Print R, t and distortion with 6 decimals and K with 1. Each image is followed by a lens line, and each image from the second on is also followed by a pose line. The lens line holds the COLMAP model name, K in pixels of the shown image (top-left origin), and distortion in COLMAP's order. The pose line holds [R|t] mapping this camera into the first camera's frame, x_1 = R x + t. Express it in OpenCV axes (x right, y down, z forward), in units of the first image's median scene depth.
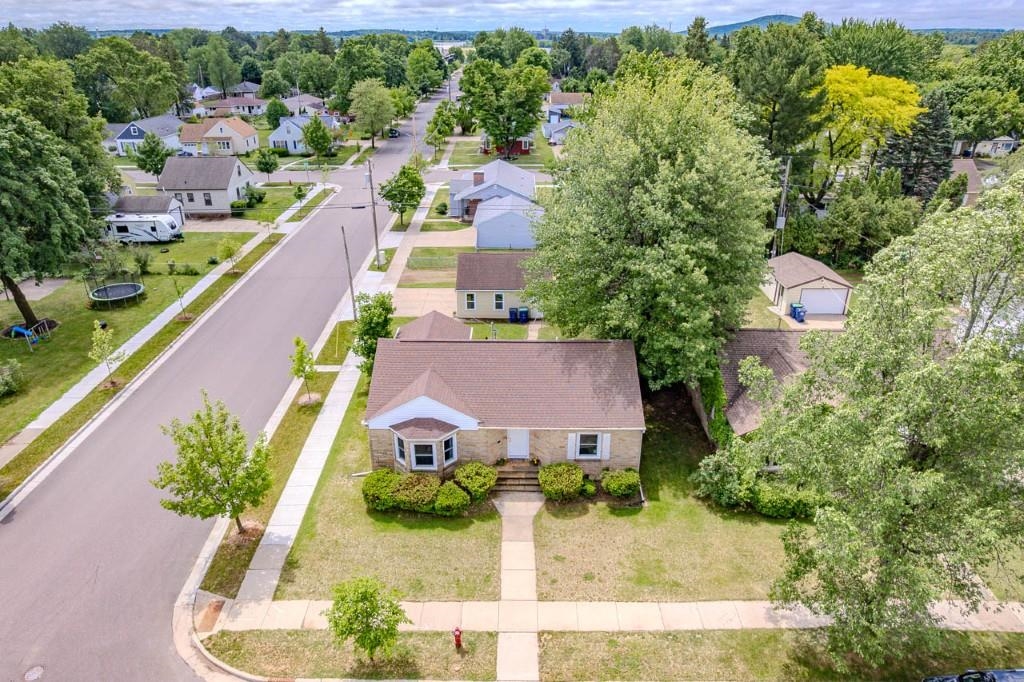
lens RADIAL K [[665.6, 0, 512.0], [0, 665.6, 341.0], [0, 0, 1]] dist [-0.061863, 0.035659]
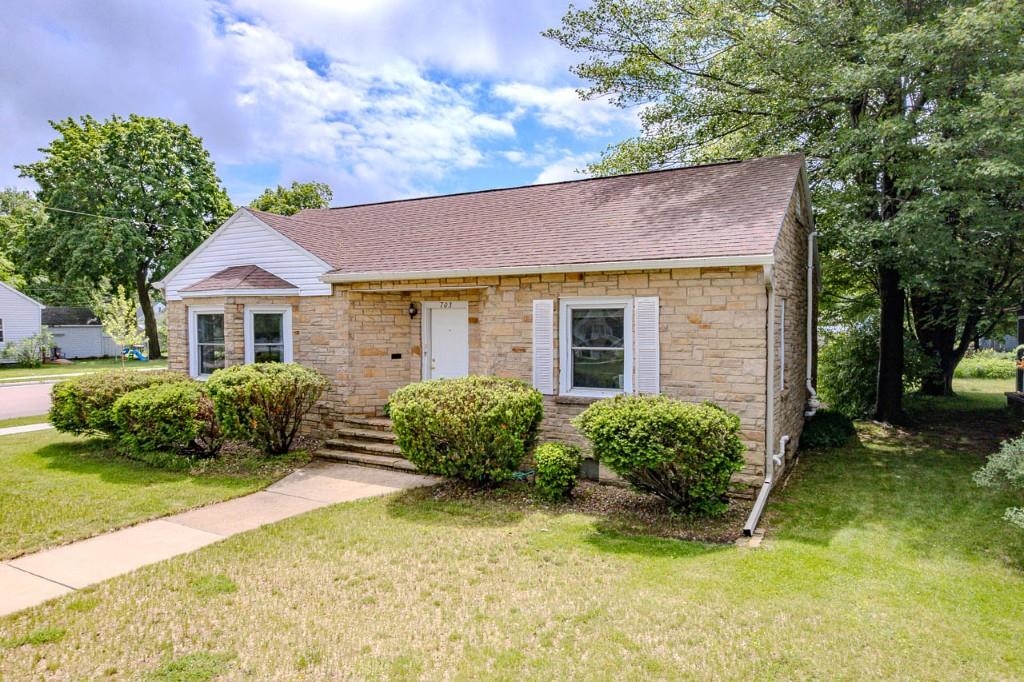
lens RADIAL K [[660.8, 0, 512.0], [0, 660.8, 341.0], [0, 0, 1]] dist [-0.072820, 0.066680]
pose [[0.877206, 0.009797, -0.480014, 0.203184], [-0.199986, 0.916384, -0.346764, 0.238162], [0.436480, 0.400179, 0.805818, 0.643178]]
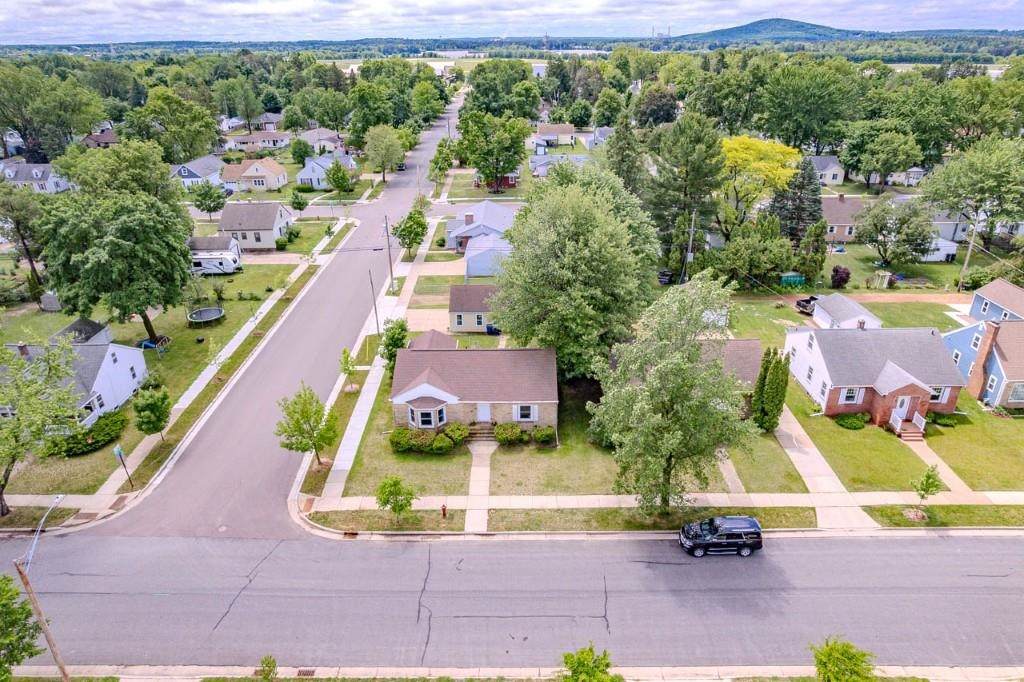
lens RADIAL K [[654.8, 0, 512.0], [0, 654.8, 341.0], [0, 0, 1]] dist [-0.073047, 0.066556]
pose [[0.999928, -0.009490, -0.007389, 0.084382], [0.009486, 0.999955, -0.000564, -0.018412], [0.007394, 0.000494, 0.999973, -0.557131]]
